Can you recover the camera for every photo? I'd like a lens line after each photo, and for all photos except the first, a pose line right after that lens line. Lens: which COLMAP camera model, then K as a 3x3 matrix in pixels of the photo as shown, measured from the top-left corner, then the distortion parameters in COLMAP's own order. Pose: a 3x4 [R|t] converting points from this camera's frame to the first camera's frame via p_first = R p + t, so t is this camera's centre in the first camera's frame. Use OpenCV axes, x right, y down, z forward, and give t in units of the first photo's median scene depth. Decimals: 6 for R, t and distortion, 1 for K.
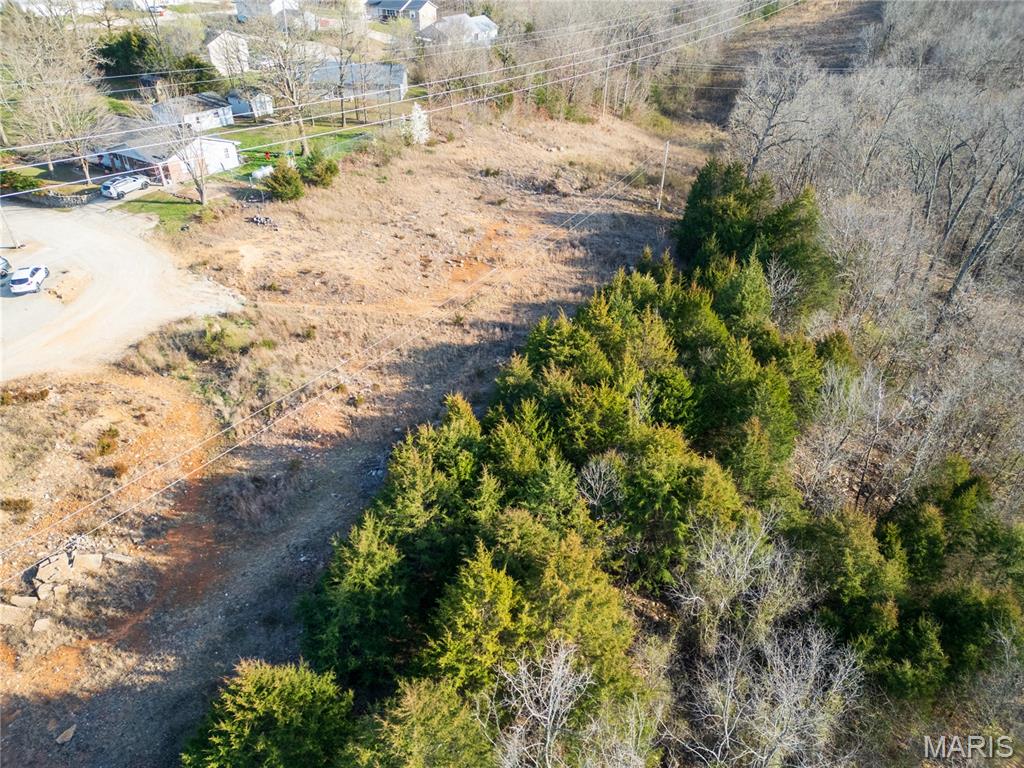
lens RADIAL K [[712.3, 0, 512.0], [0, 712.3, 384.0], [0, 0, 1]] dist [0.083302, -0.082946]
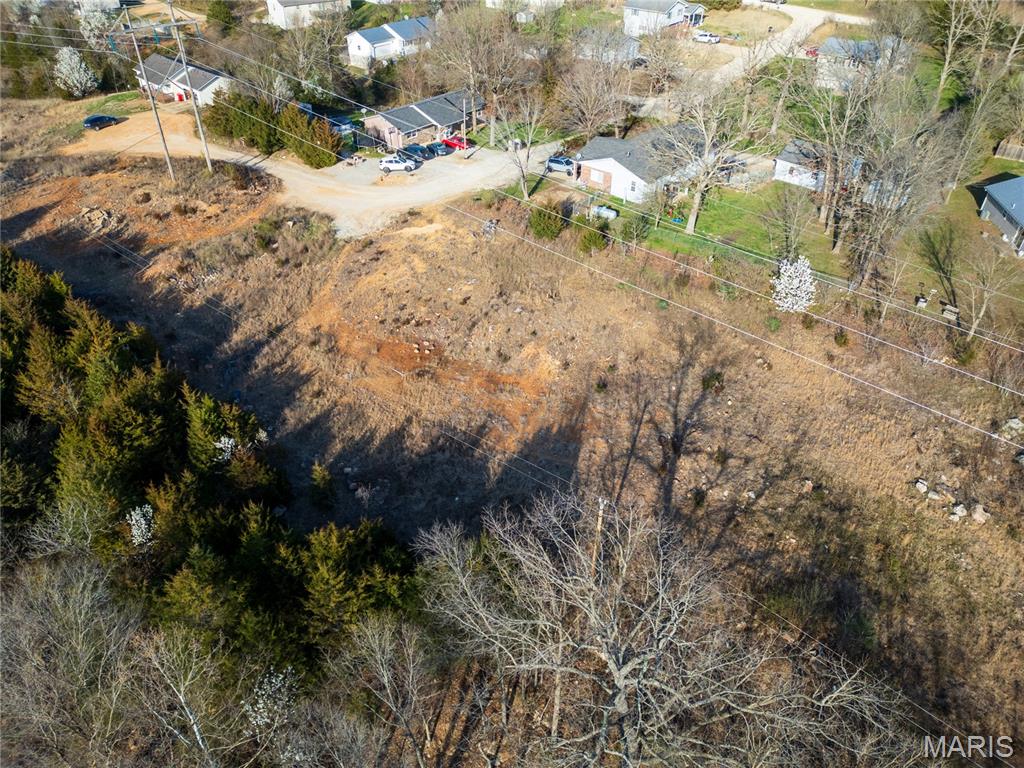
lens RADIAL K [[712.3, 0, 512.0], [0, 712.3, 384.0], [0, 0, 1]] dist [0.083302, -0.082946]
pose [[-0.156540, 0.590228, -0.791913, 0.649196], [-0.549517, 0.614191, 0.566392, -0.720014], [0.820687, 0.523833, 0.228195, 0.924854]]
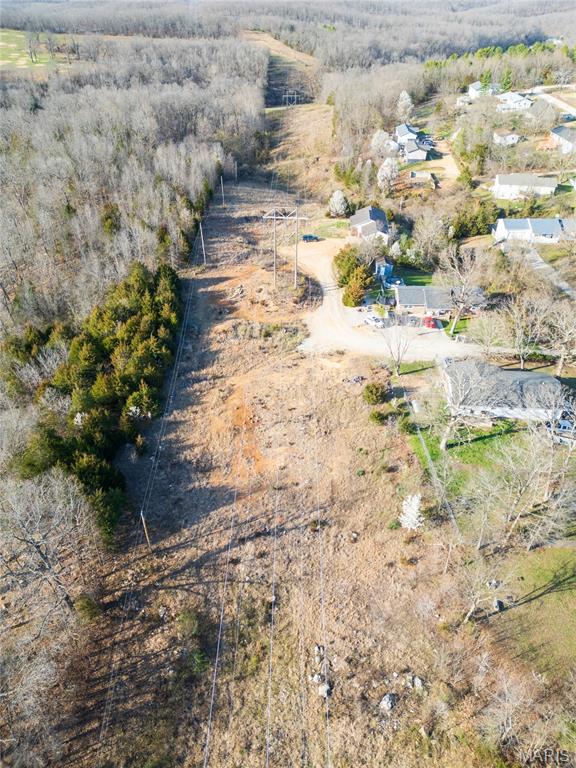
lens RADIAL K [[534.2, 0, 288.0], [0, 534.2, 384.0], [0, 0, 1]] dist [0.083302, -0.082946]
pose [[-0.870814, 0.283241, -0.401818, 0.339427], [-0.278367, 0.389606, 0.877906, -1.358868], [0.405209, 0.876346, -0.260430, 1.310233]]
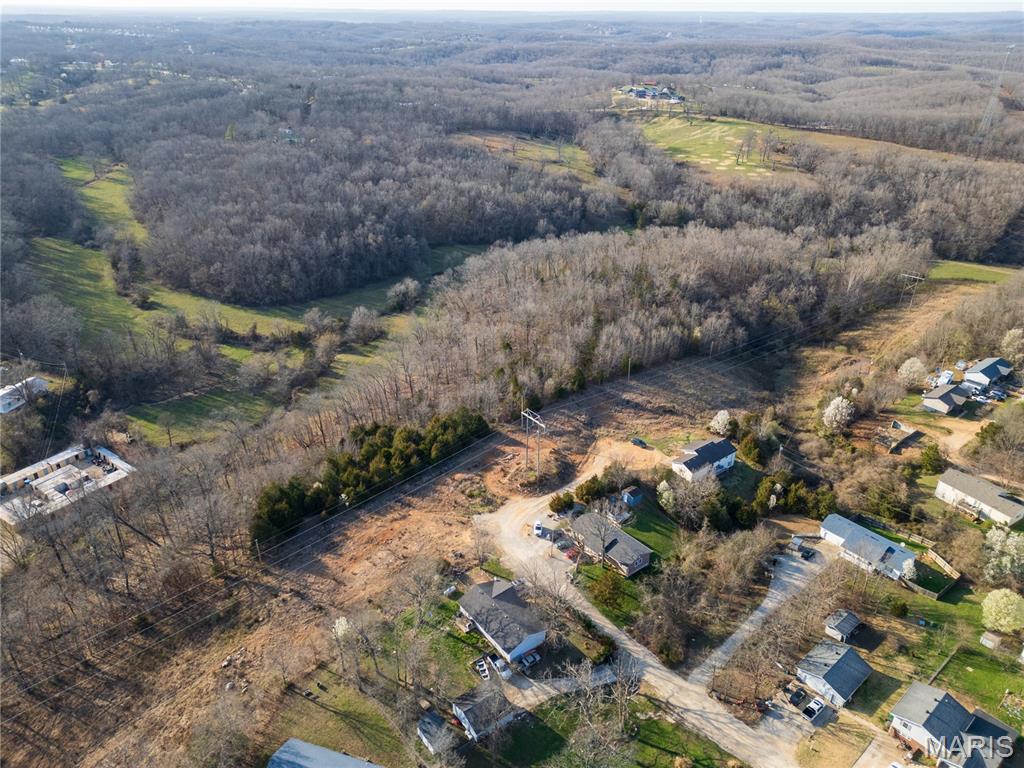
lens RADIAL K [[712.3, 0, 512.0], [0, 712.3, 384.0], [0, 0, 1]] dist [0.083302, -0.082946]
pose [[-0.947443, -0.153298, 0.280804, -1.084070], [0.168981, 0.505503, 0.846116, -2.430687], [-0.271655, 0.849098, -0.453031, 1.551476]]
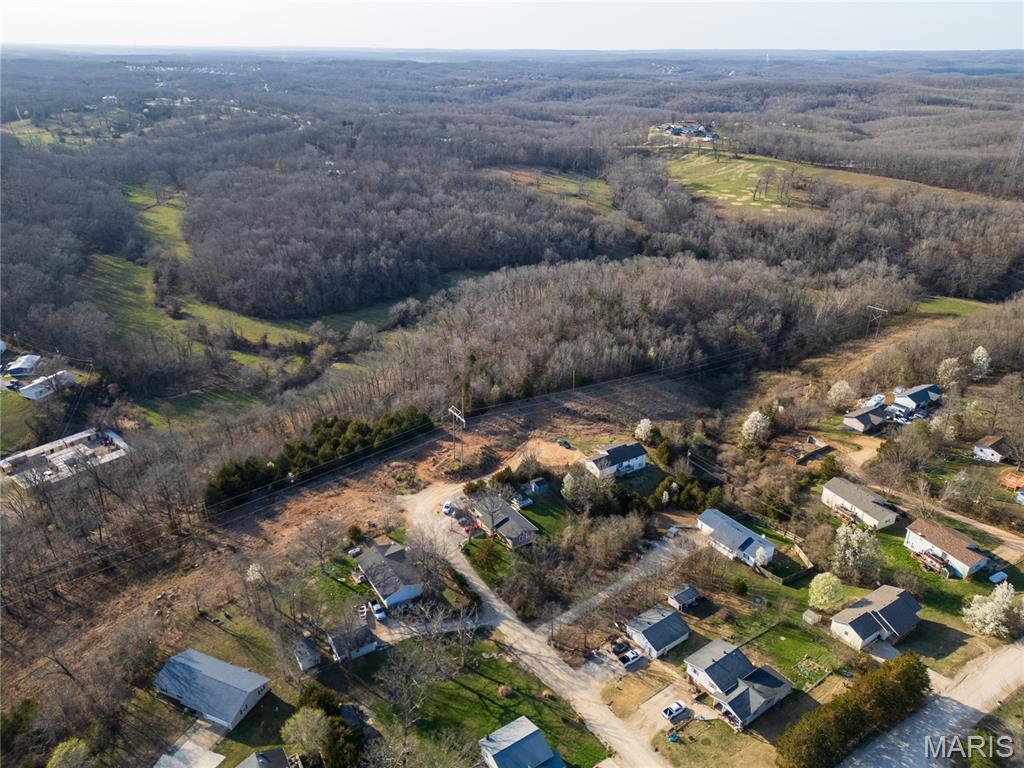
lens RADIAL K [[712.3, 0, 512.0], [0, 712.3, 384.0], [0, 0, 1]] dist [0.083302, -0.082946]
pose [[-0.914495, -0.175946, 0.364338, -1.720451], [0.216439, 0.548074, 0.807941, -2.573049], [-0.341839, 0.817715, -0.463130, 1.653012]]
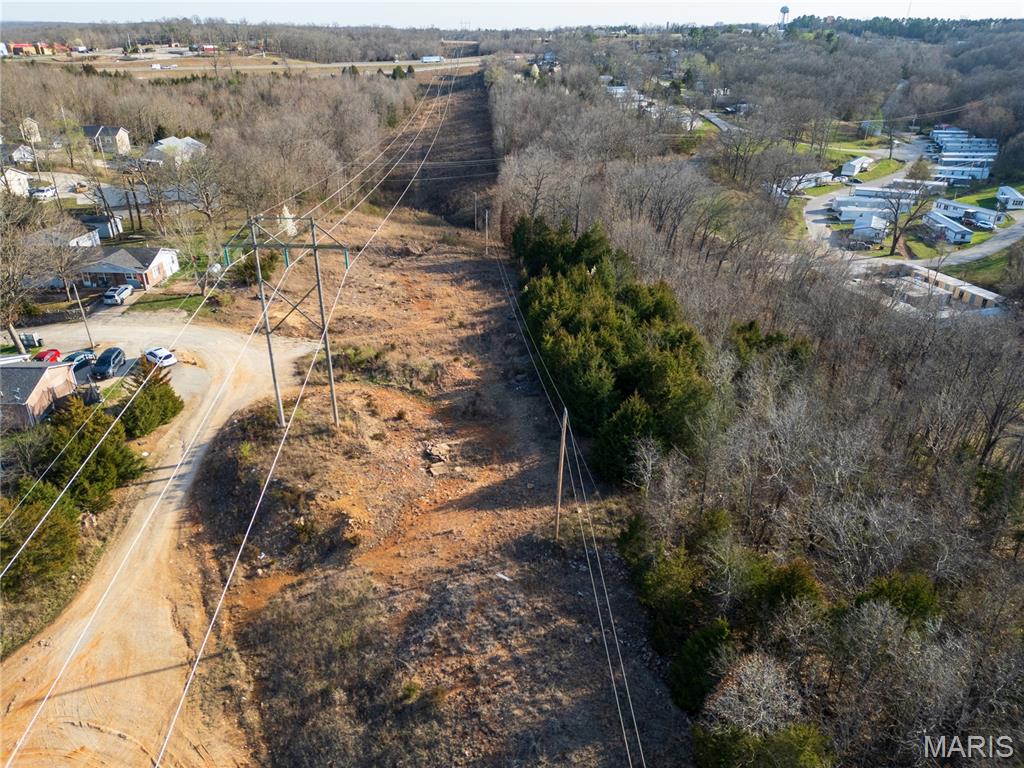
lens RADIAL K [[712.3, 0, 512.0], [0, 712.3, 384.0], [0, 0, 1]] dist [0.083302, -0.082946]
pose [[0.841813, -0.232659, 0.487053, -0.656196], [0.289484, 0.956190, -0.043579, 0.116070], [-0.455576, 0.177679, 0.872284, -0.333650]]
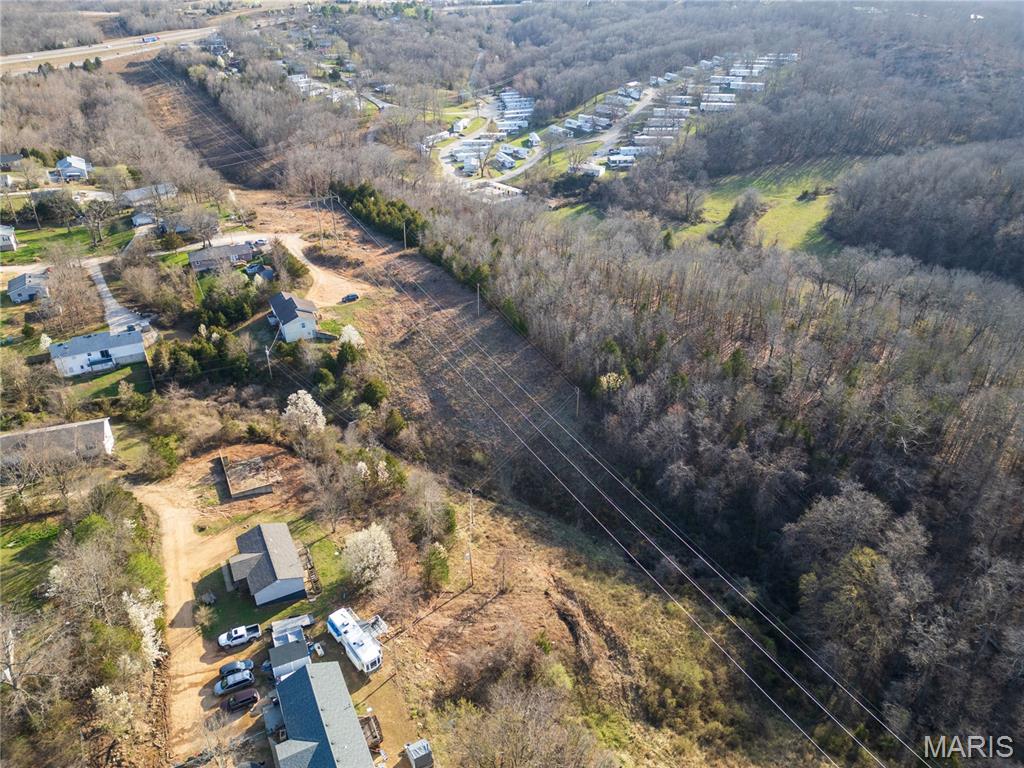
lens RADIAL K [[712.3, 0, 512.0], [0, 712.3, 384.0], [0, 0, 1]] dist [0.083302, -0.082946]
pose [[0.495801, -0.441469, 0.747854, -2.843479], [0.471055, 0.860171, 0.195479, 0.353602], [-0.729581, 0.255363, 0.634430, -2.035246]]
